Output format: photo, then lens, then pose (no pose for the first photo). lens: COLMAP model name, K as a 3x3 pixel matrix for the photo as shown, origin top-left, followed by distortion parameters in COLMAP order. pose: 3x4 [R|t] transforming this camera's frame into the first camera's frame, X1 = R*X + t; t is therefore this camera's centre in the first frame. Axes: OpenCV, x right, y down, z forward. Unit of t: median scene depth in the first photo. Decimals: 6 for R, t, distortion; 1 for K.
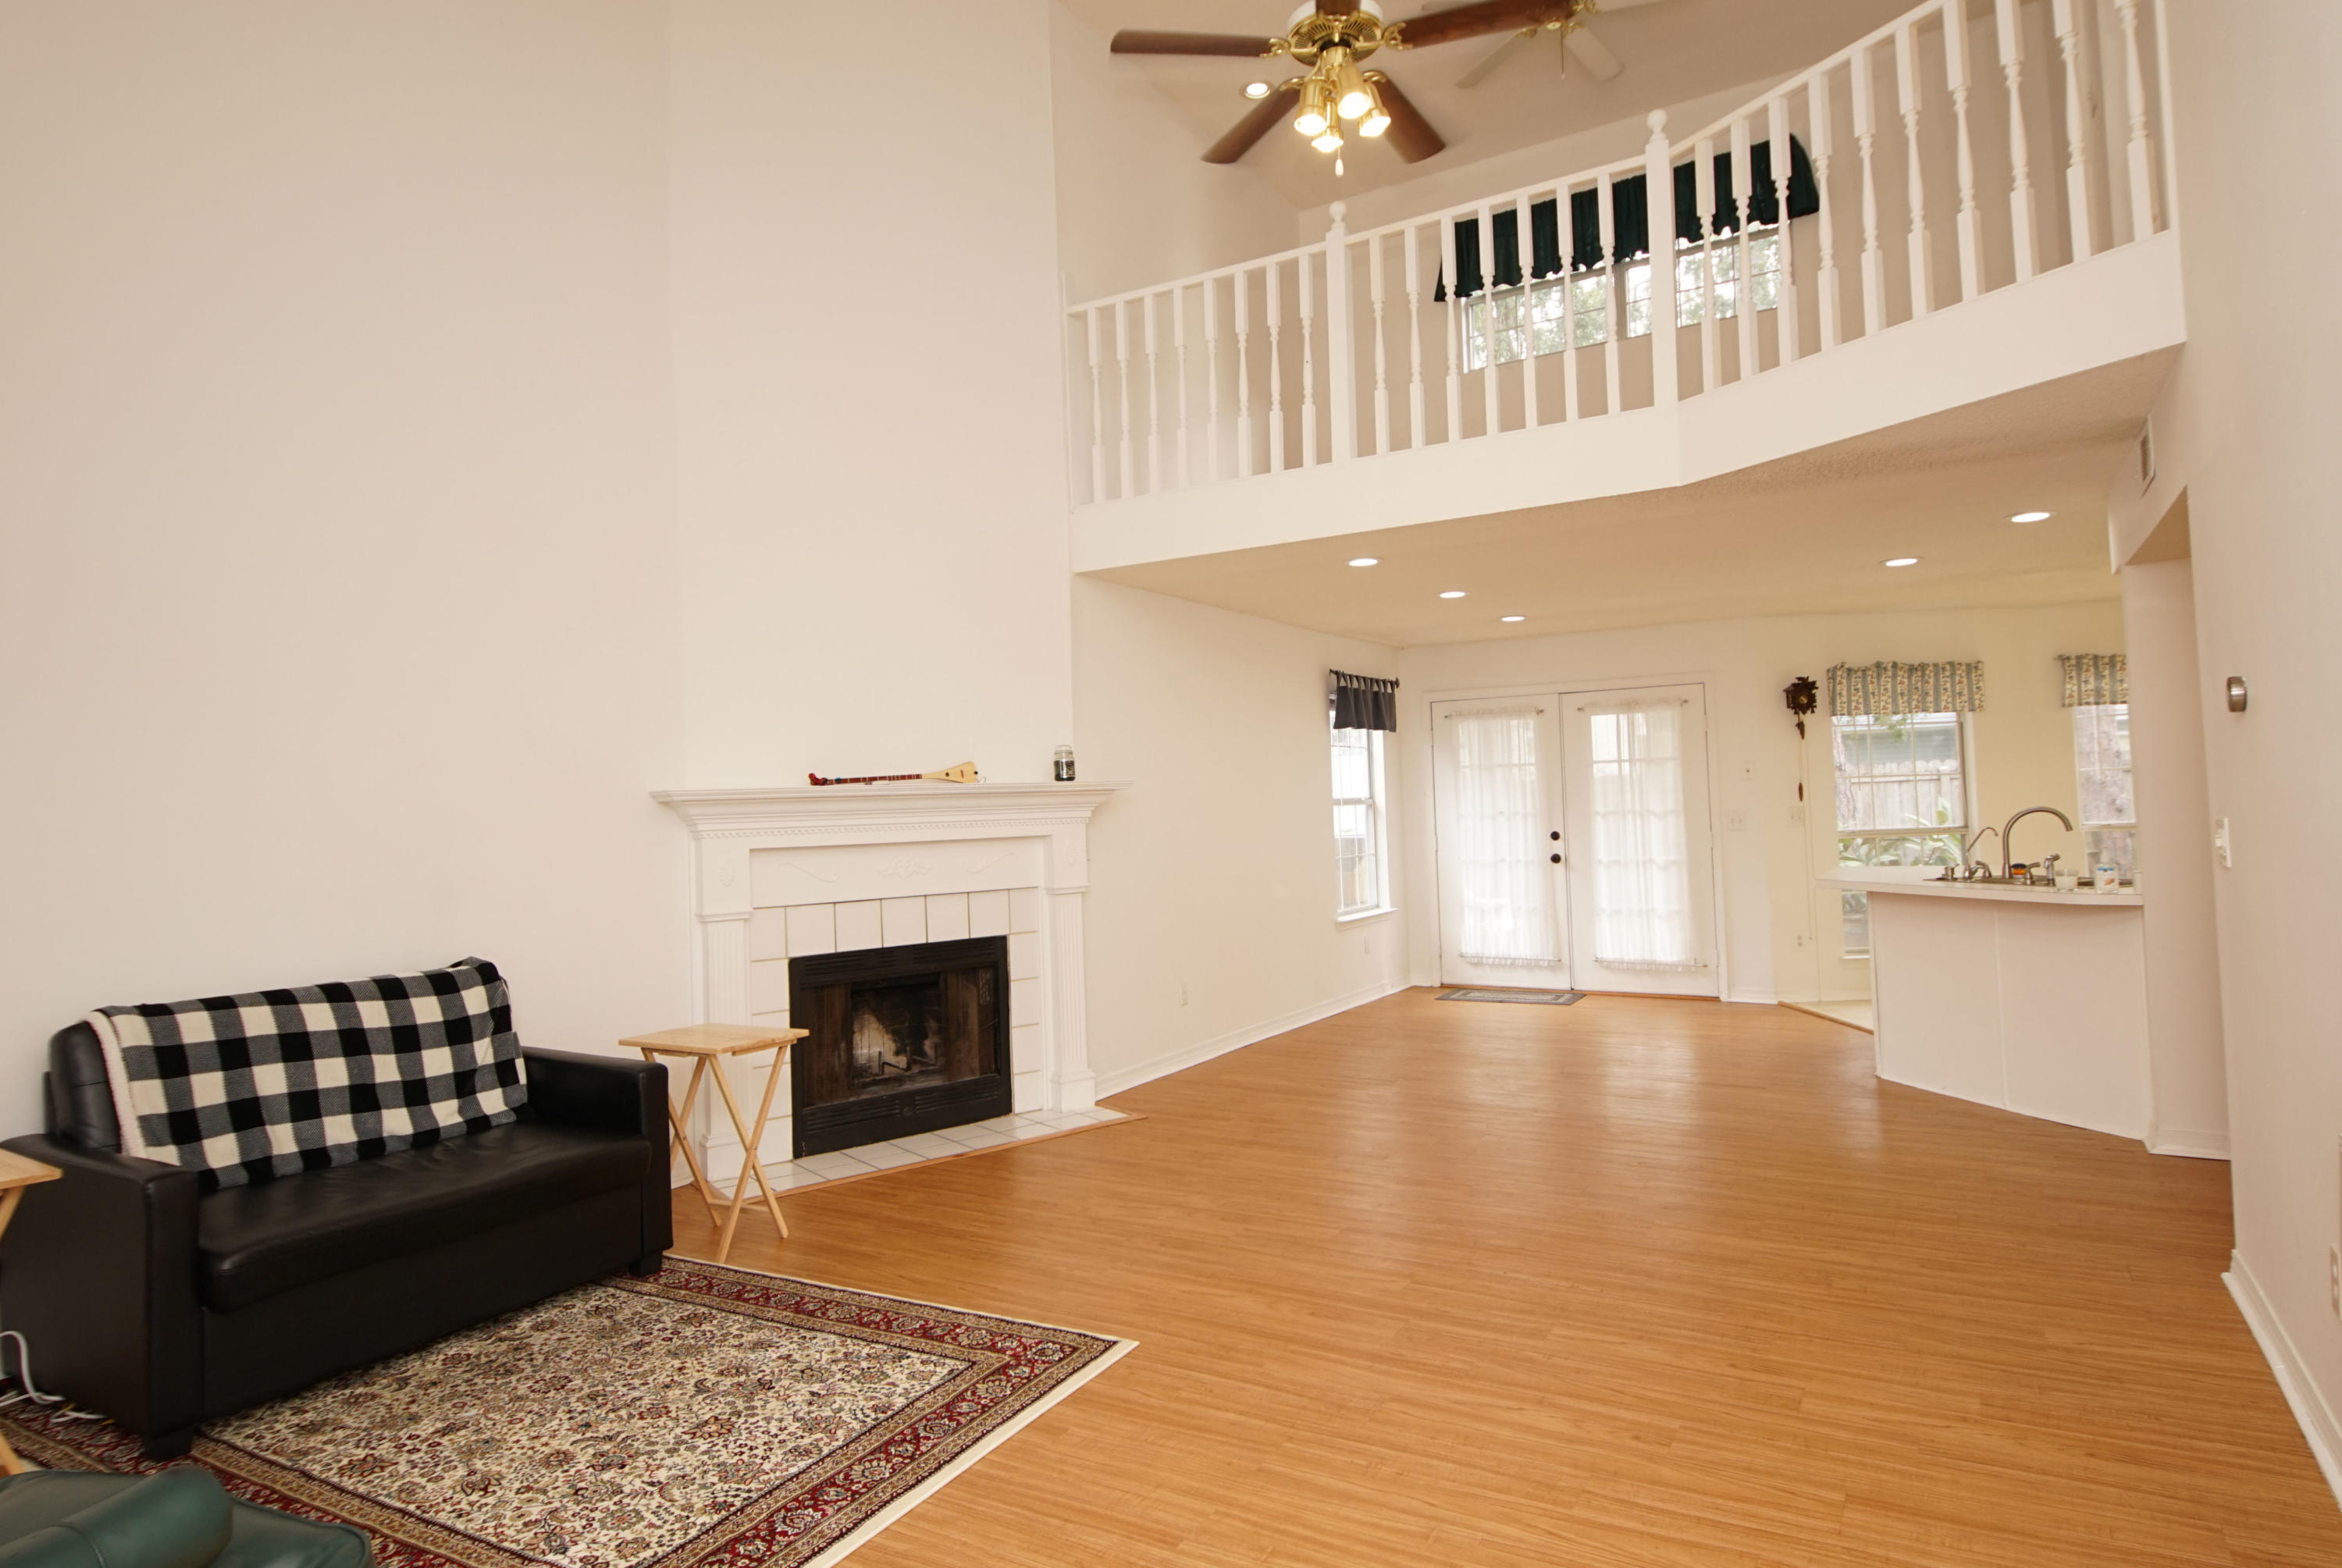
lens RADIAL K [[1335.4, 0, 1152.5], [0, 1335.4, 763.9], [0, 0, 1]] dist [0.028860, -0.025303]
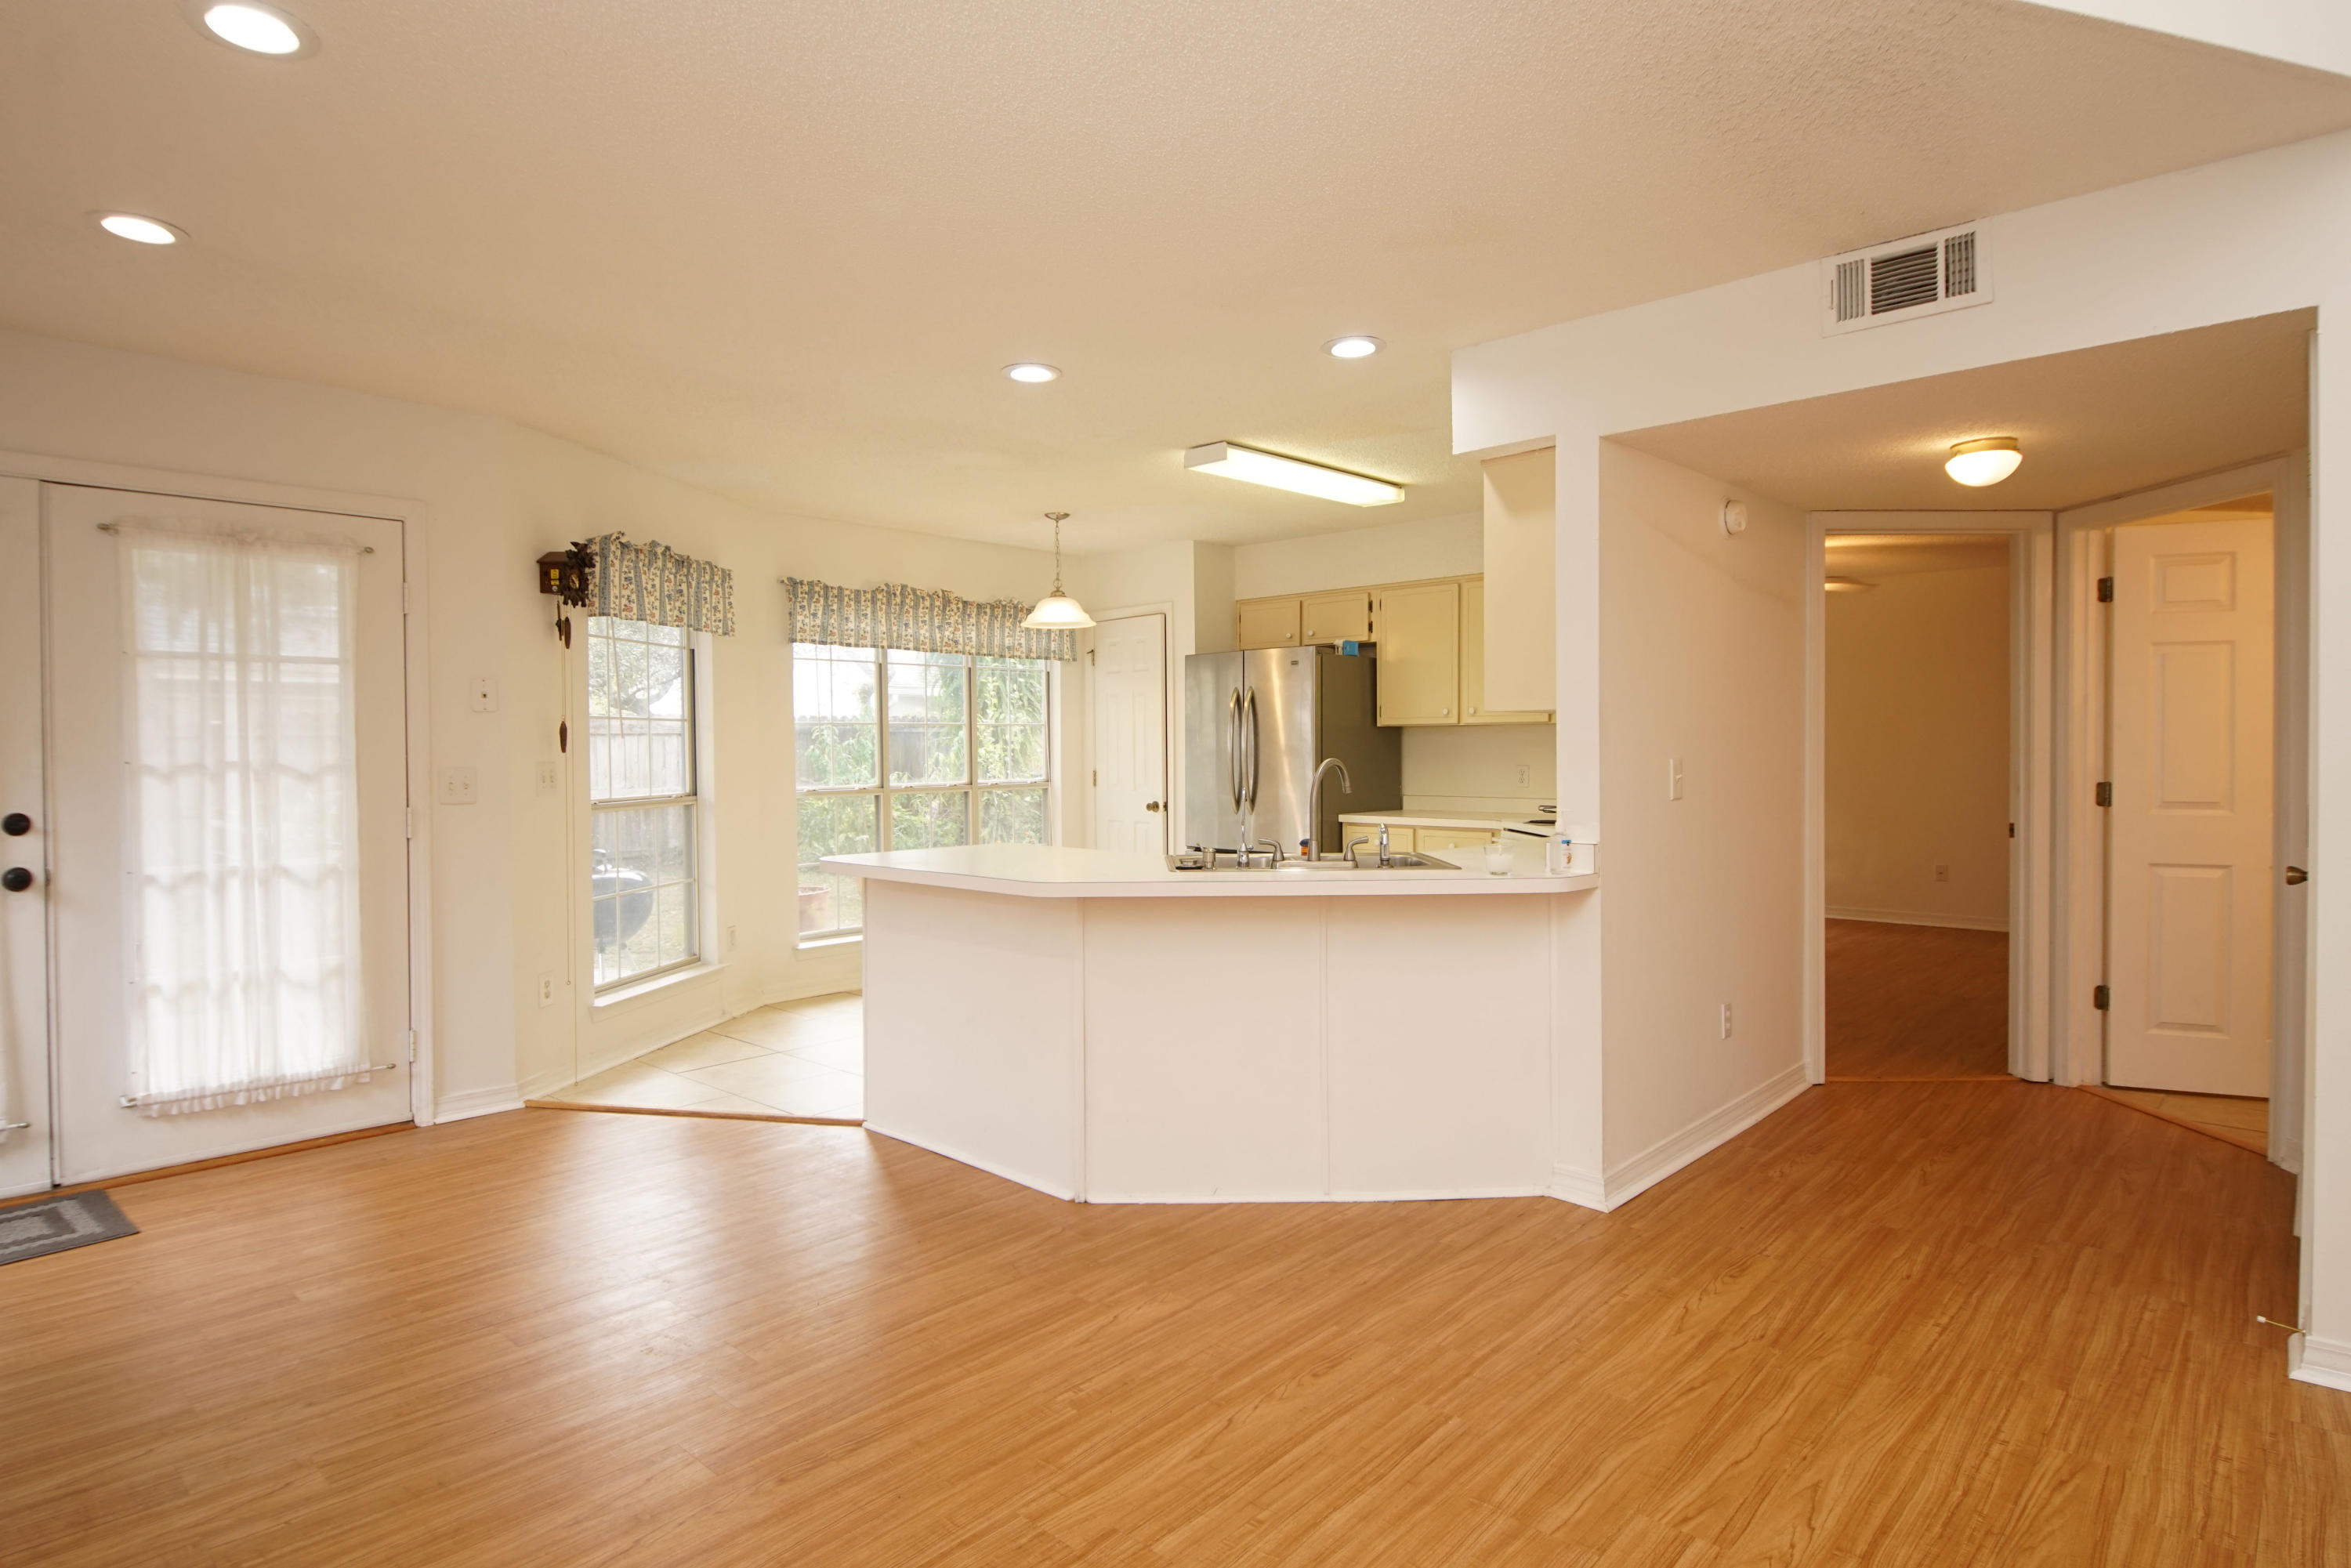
lens RADIAL K [[1264.7, 0, 1160.7], [0, 1264.7, 765.6], [0, 0, 1]] dist [0.032823, -0.030193]
pose [[0.203288, 0.016818, 0.978975, -0.016122], [-0.034215, 0.999364, -0.010063, 0.043639], [-0.978521, -0.031450, 0.203734, 0.912428]]
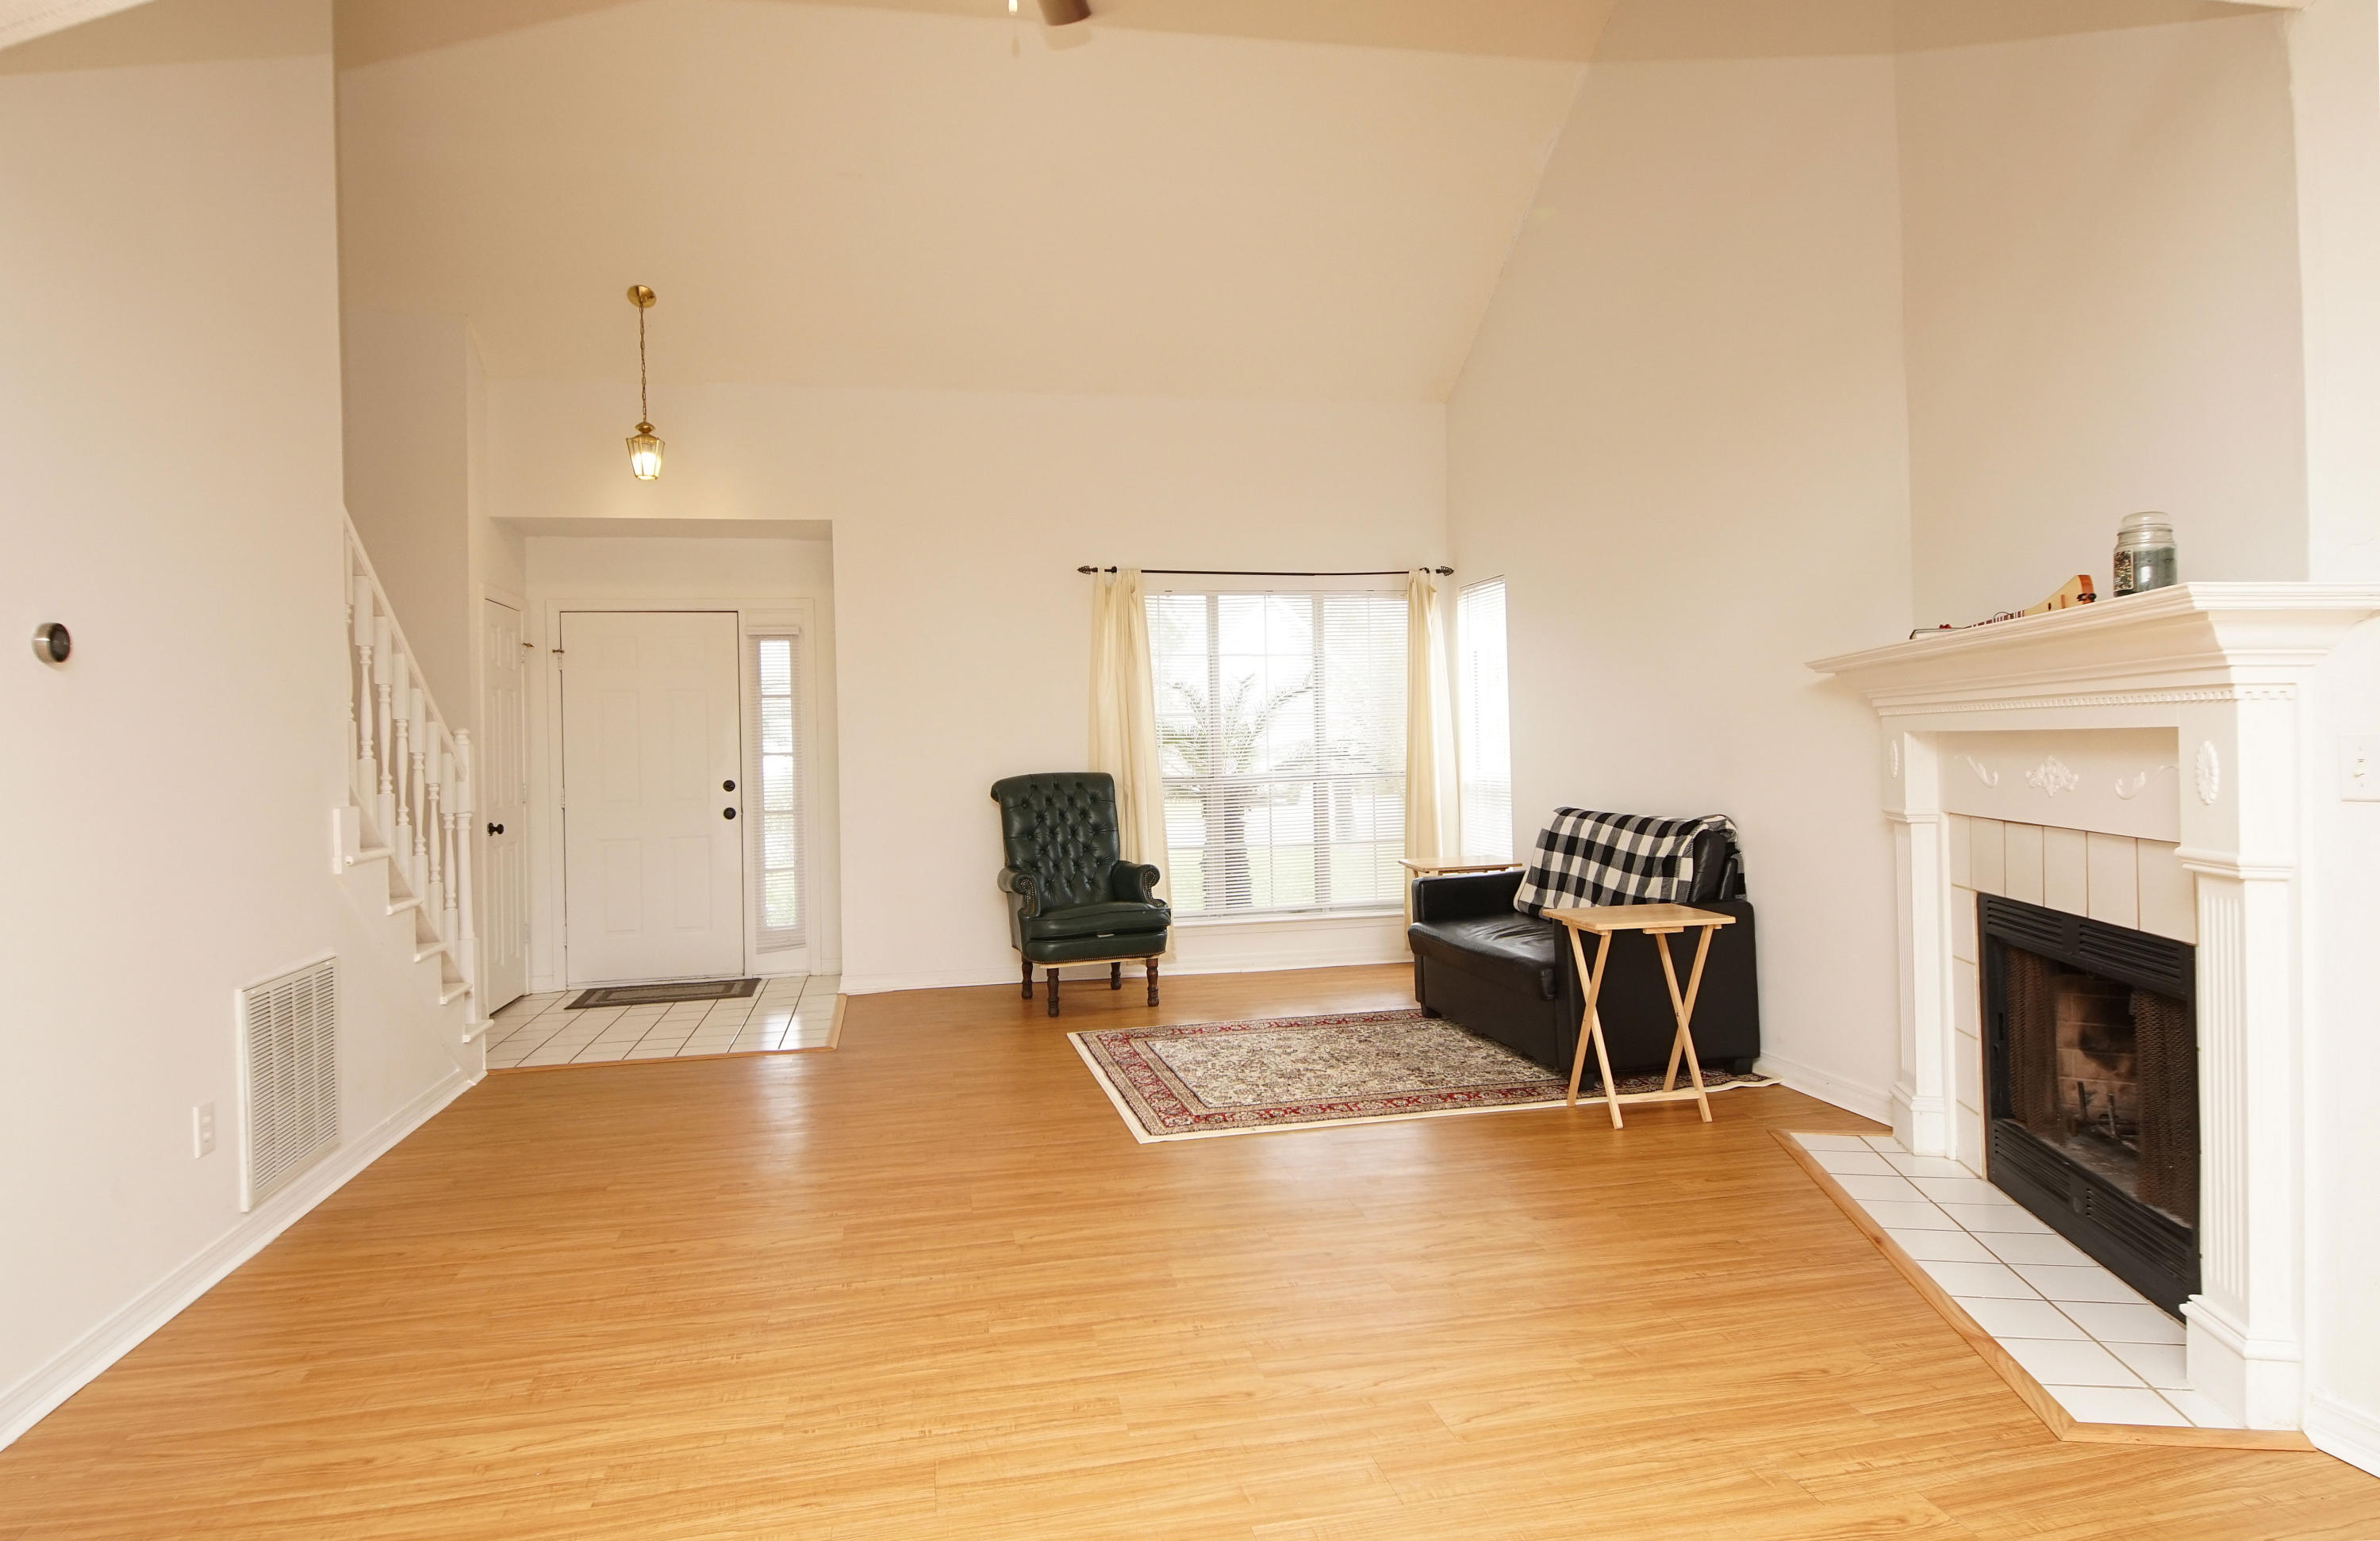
lens RADIAL K [[1304.0, 0, 1163.7], [0, 1304.0, 729.7], [0, 0, 1]] dist [0.020497, -0.018938]
pose [[-0.738515, 0.043433, -0.672837, 0.450356], [0.071701, 0.997323, -0.014321, 0.038142], [0.670414, -0.058819, -0.739653, 1.122815]]
